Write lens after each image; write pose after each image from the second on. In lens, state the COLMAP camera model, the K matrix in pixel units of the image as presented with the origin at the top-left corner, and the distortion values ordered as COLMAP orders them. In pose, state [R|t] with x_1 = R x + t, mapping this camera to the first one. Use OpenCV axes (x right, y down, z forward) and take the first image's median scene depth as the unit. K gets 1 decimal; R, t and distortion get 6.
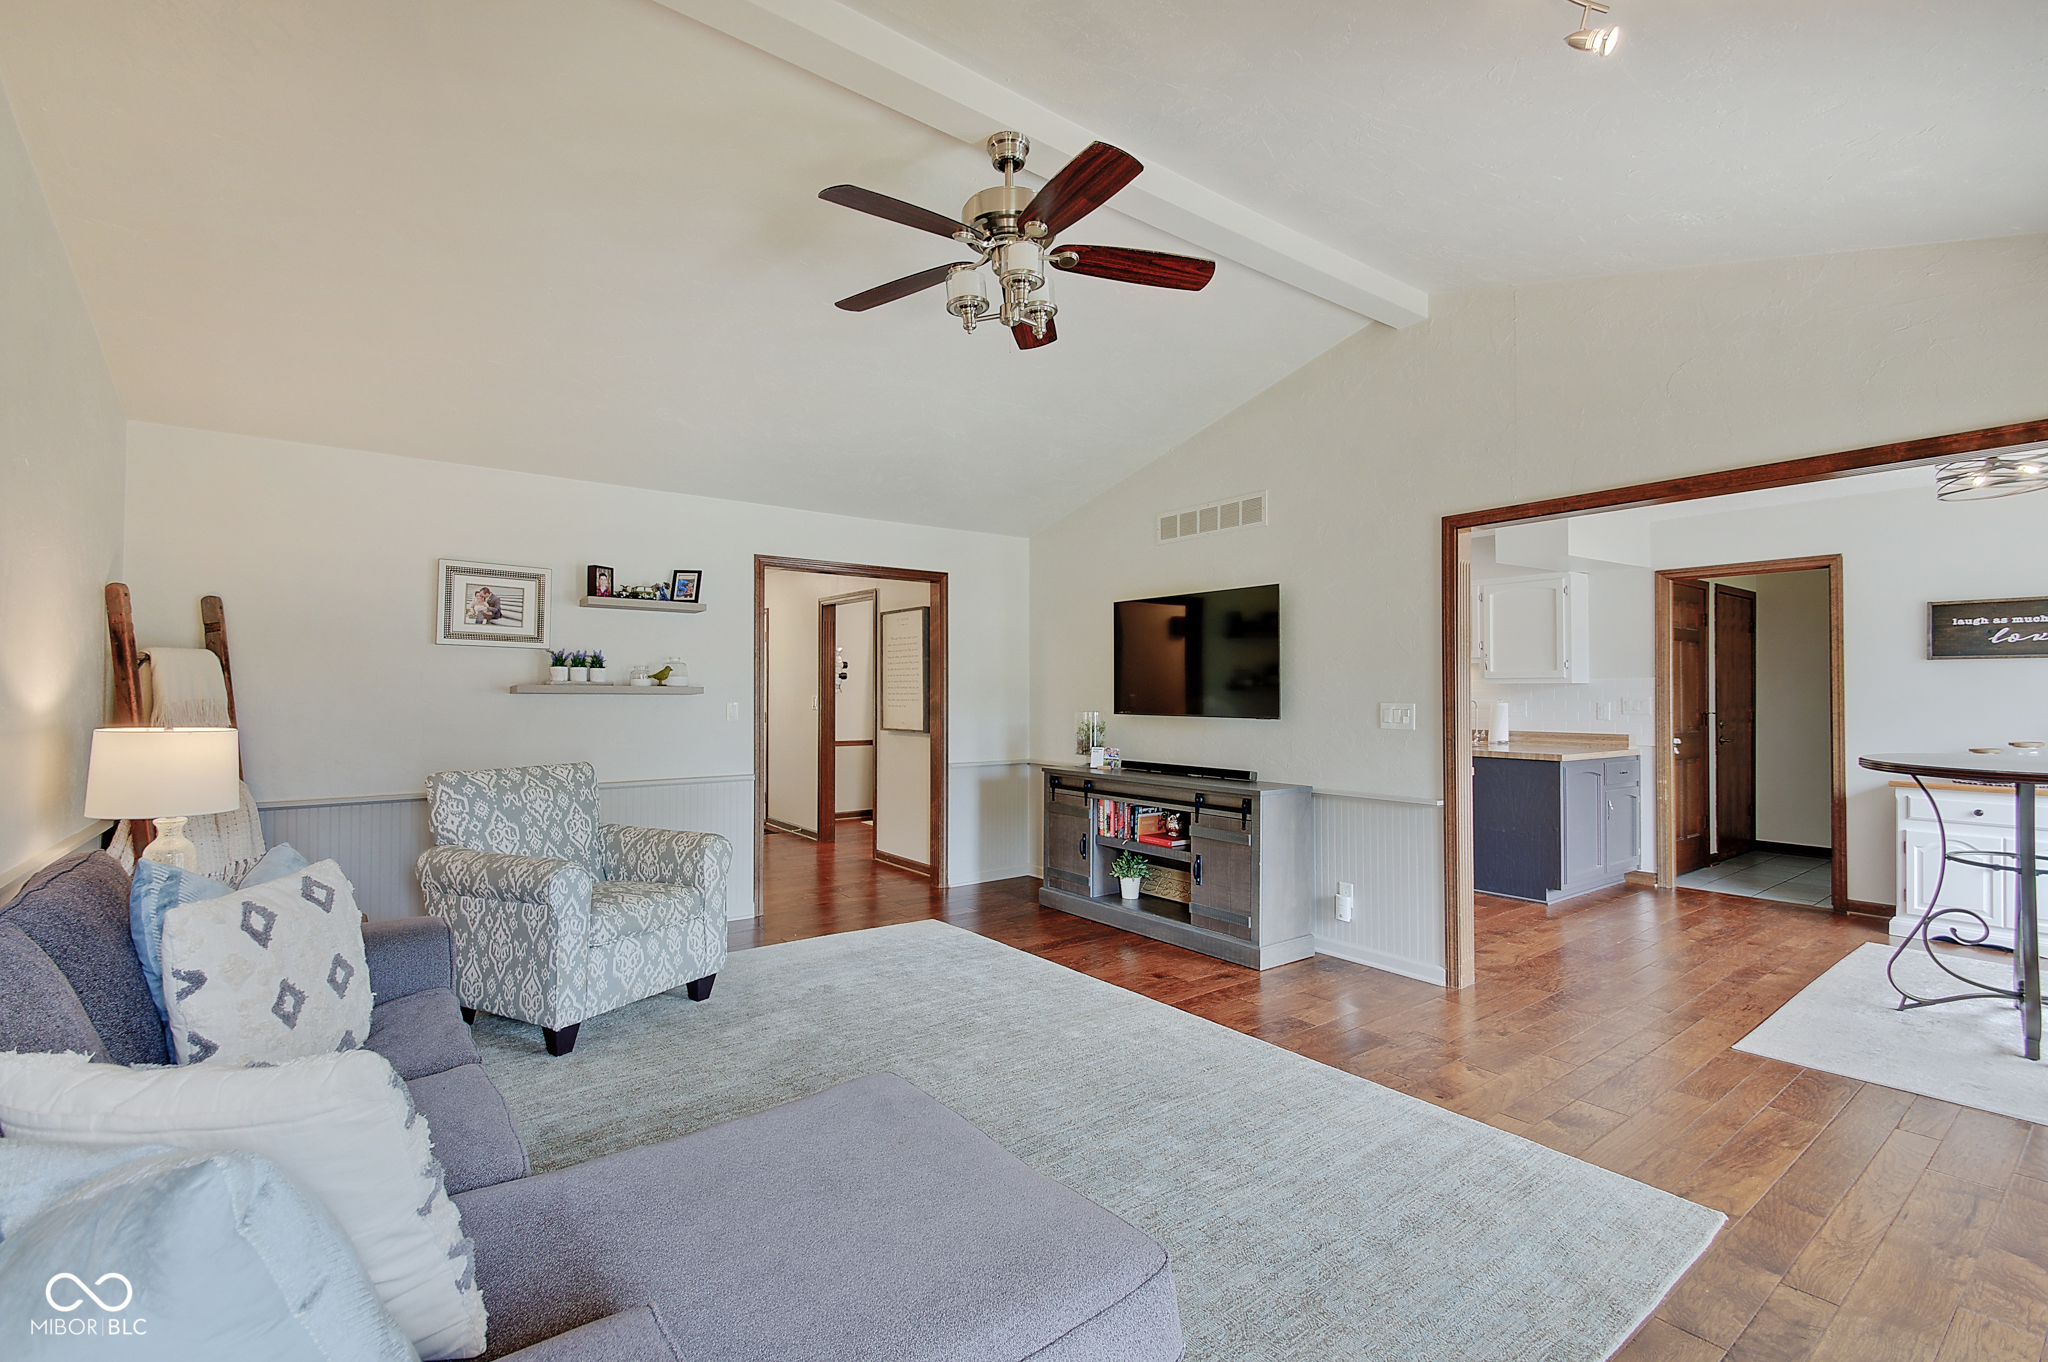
lens RADIAL K [[894.9, 0, 1025.1], [0, 894.9, 685.7], [0, 0, 1]] dist [0.004811, -0.003871]
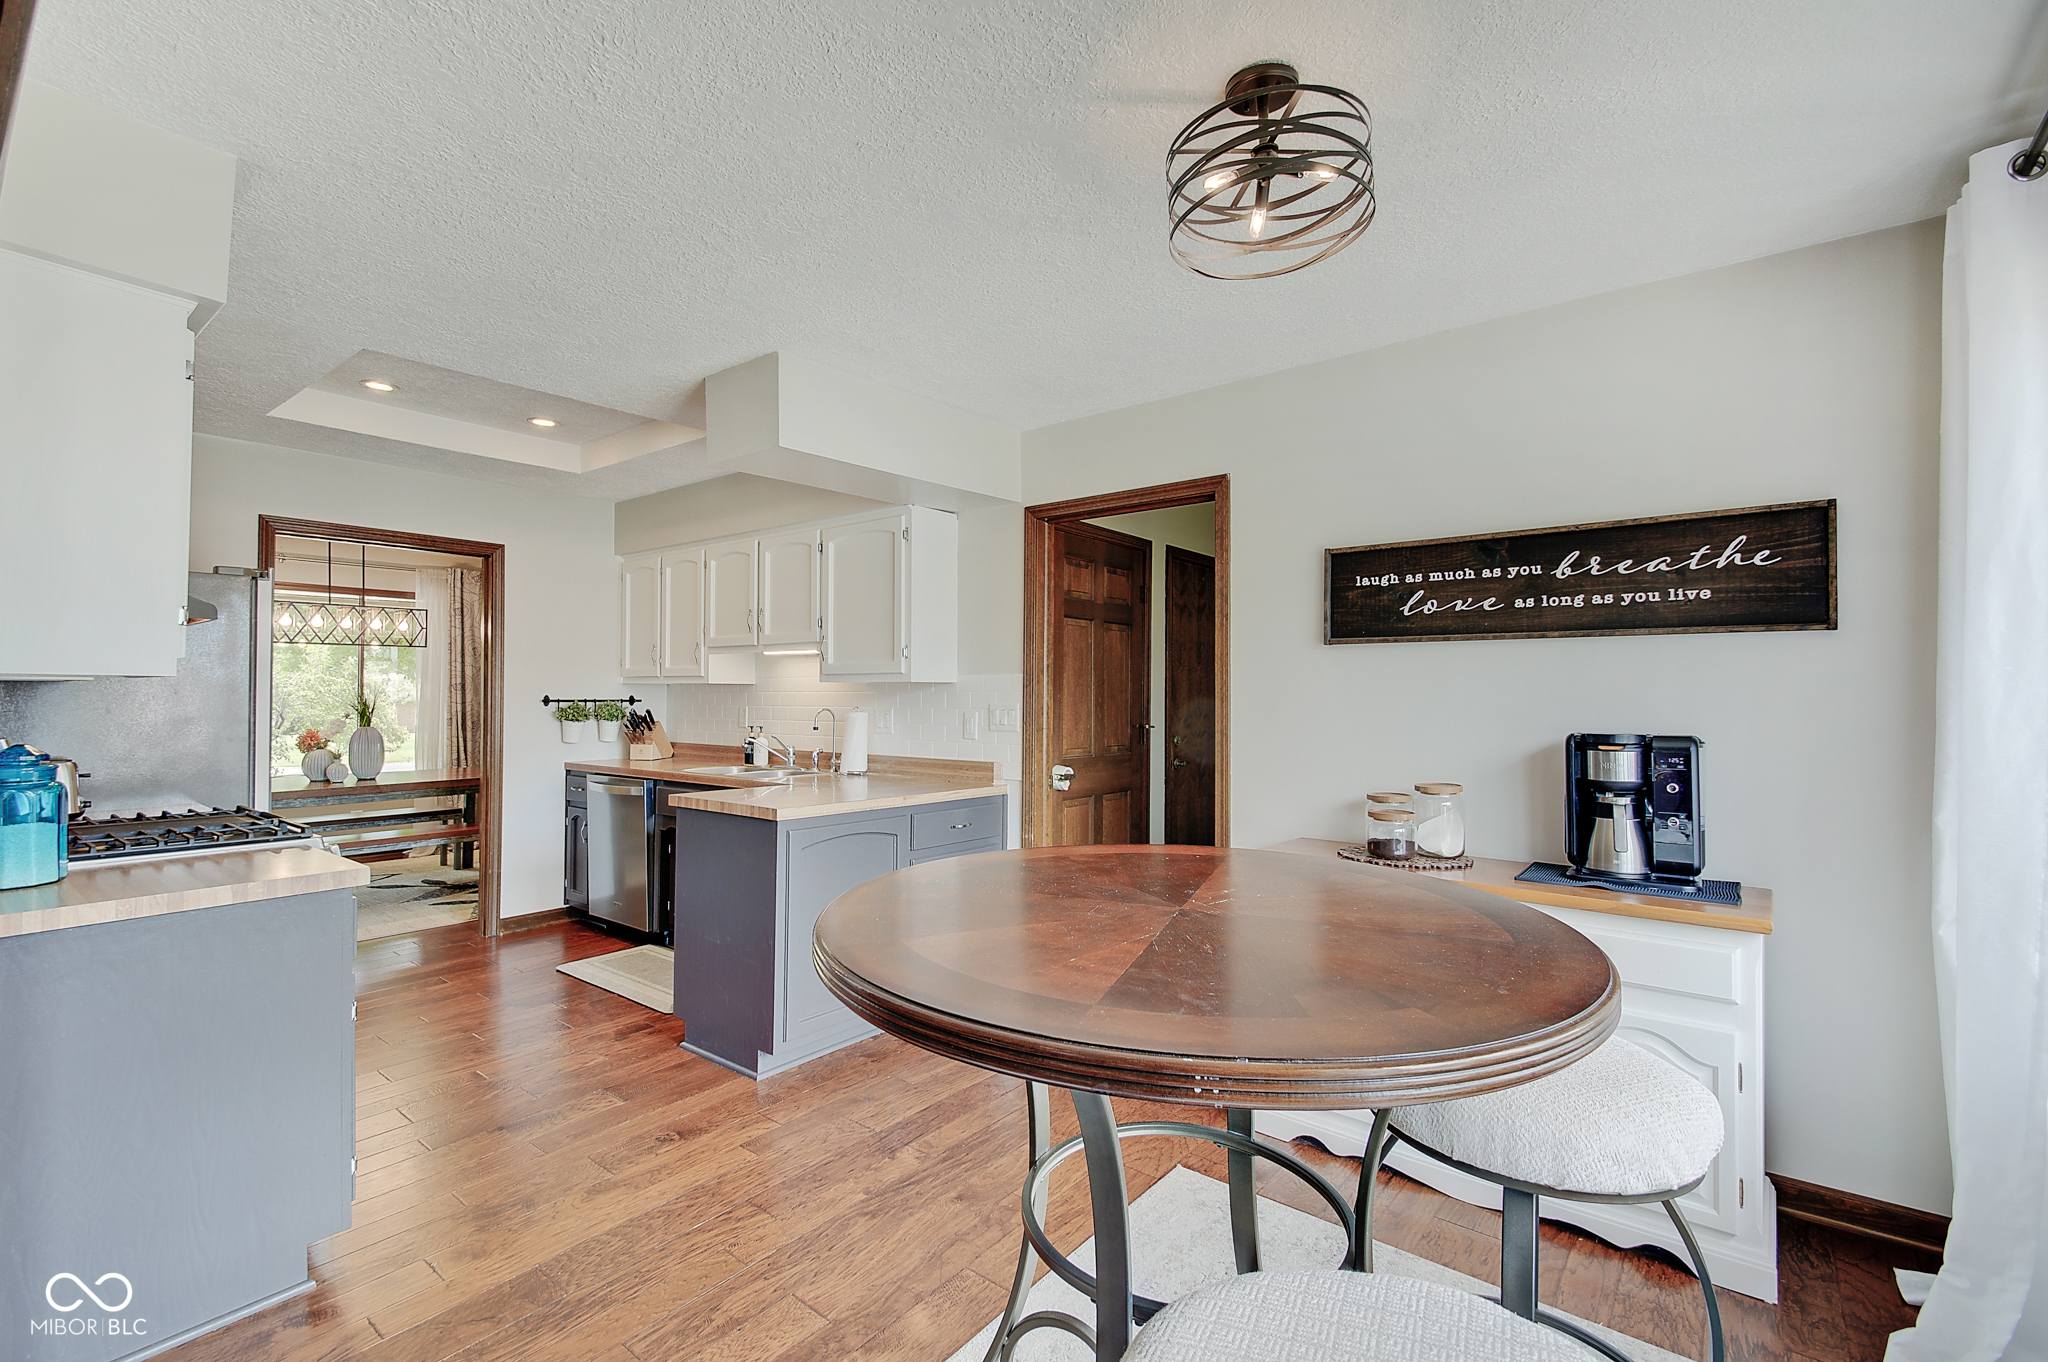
lens RADIAL K [[894.9, 0, 1008.5], [0, 894.9, 680.4], [0, 0, 1]] dist [0.004811, -0.003871]
pose [[0.970492, 0.006009, 0.241057, 0.252432], [-0.003859, 0.999948, -0.009390, 0.000971], [-0.241101, 0.008183, 0.970465, 0.178883]]
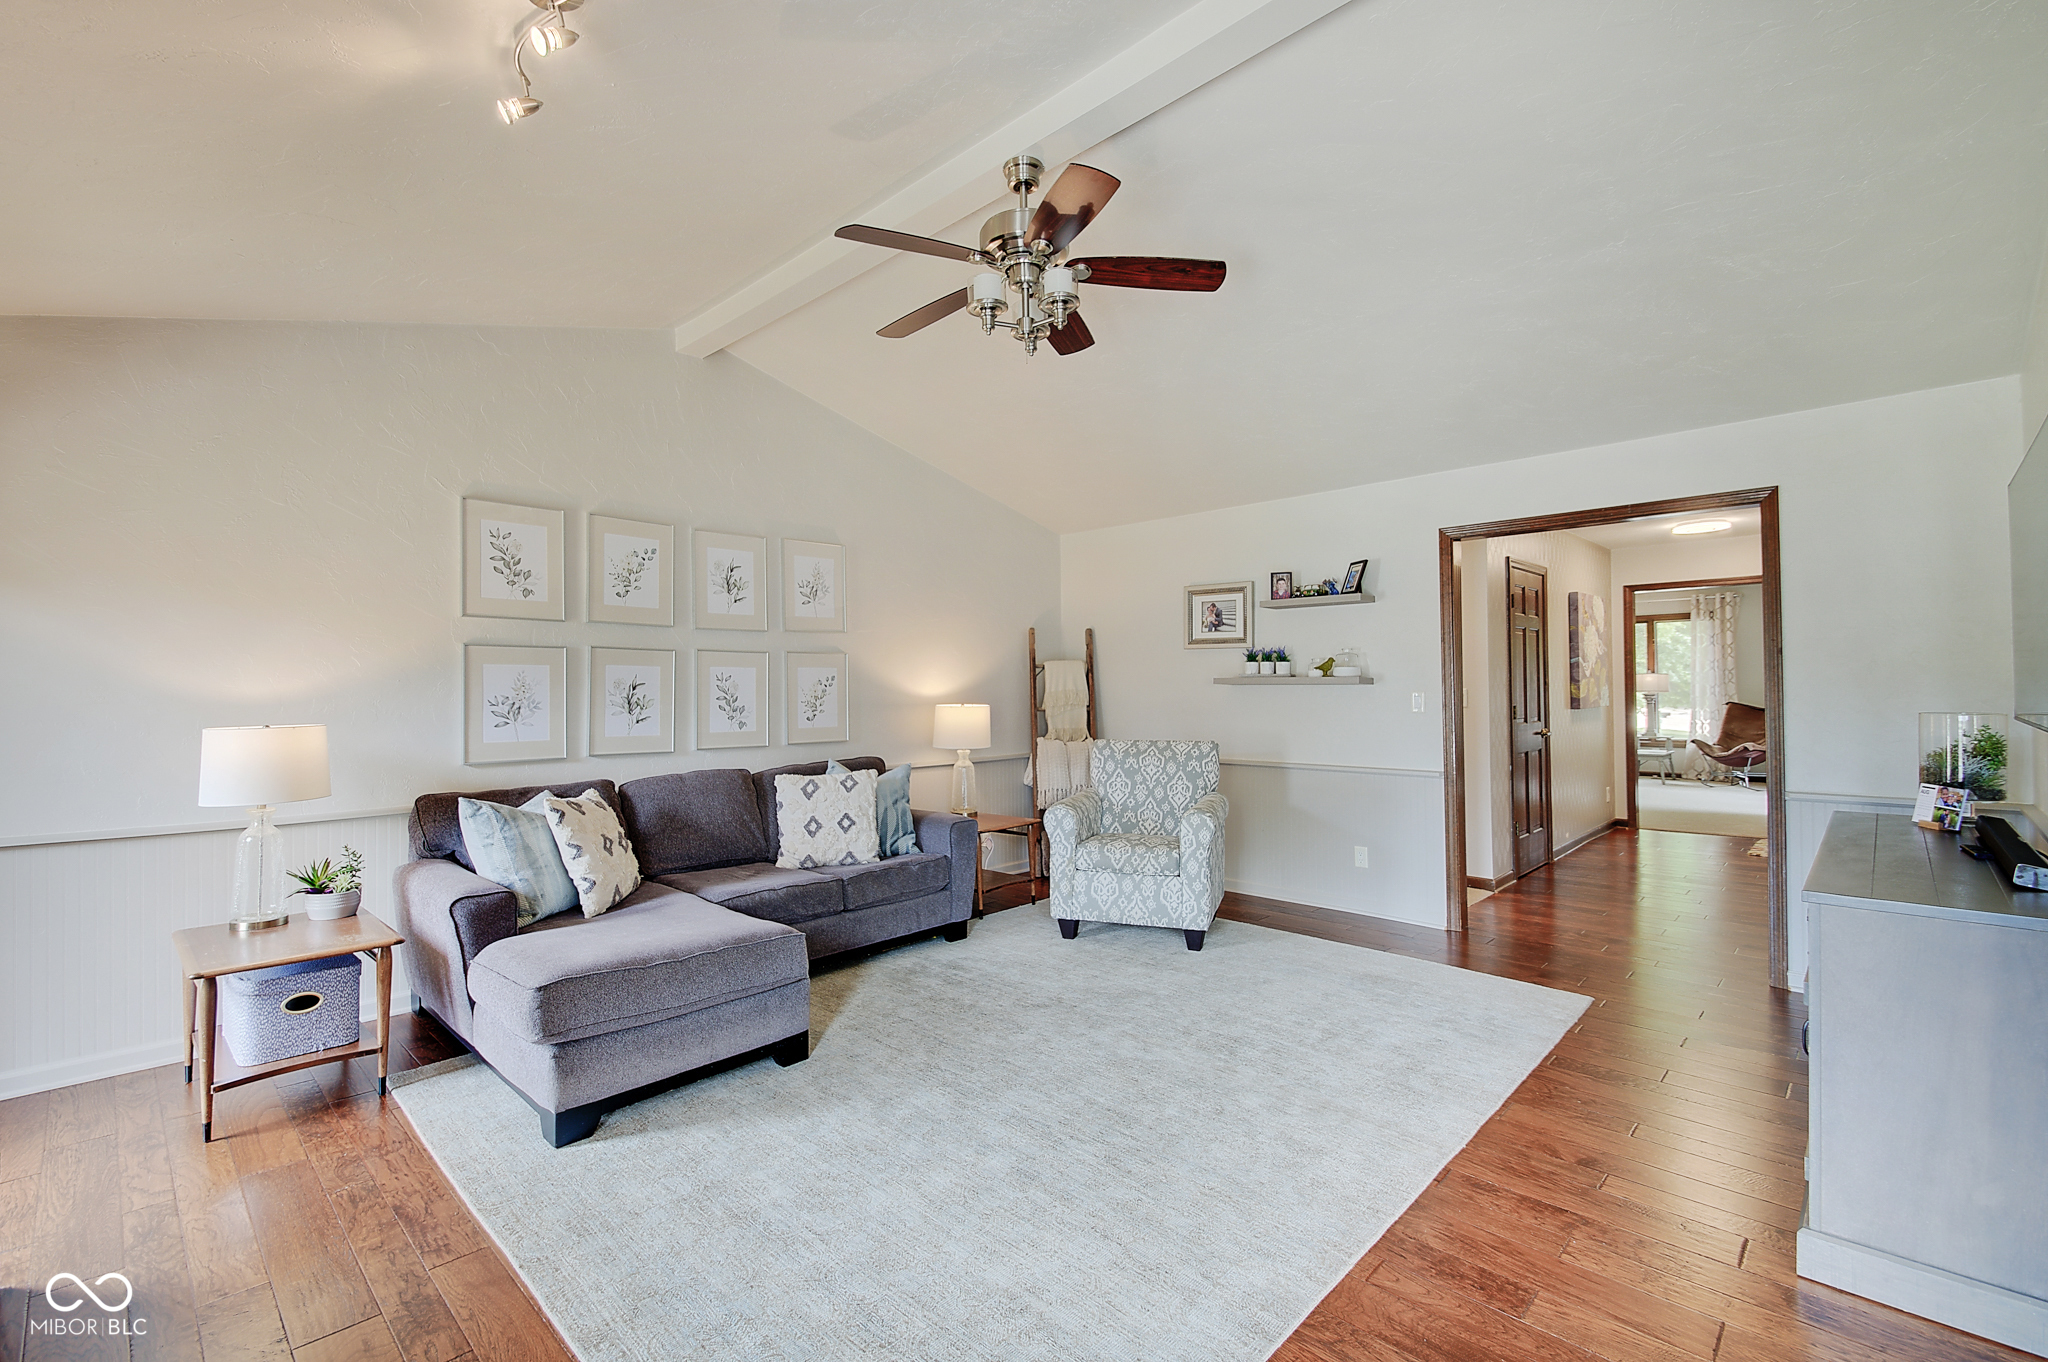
lens RADIAL K [[894.9, 0, 977.6], [0, 894.9, 688.6], [0, 0, 1]] dist [0.004811, -0.003871]
pose [[0.118904, 0.001897, -0.992904, 0.737091], [0.018794, 0.999815, 0.004161, 0.002956], [0.992728, -0.019156, 0.118846, 0.579123]]
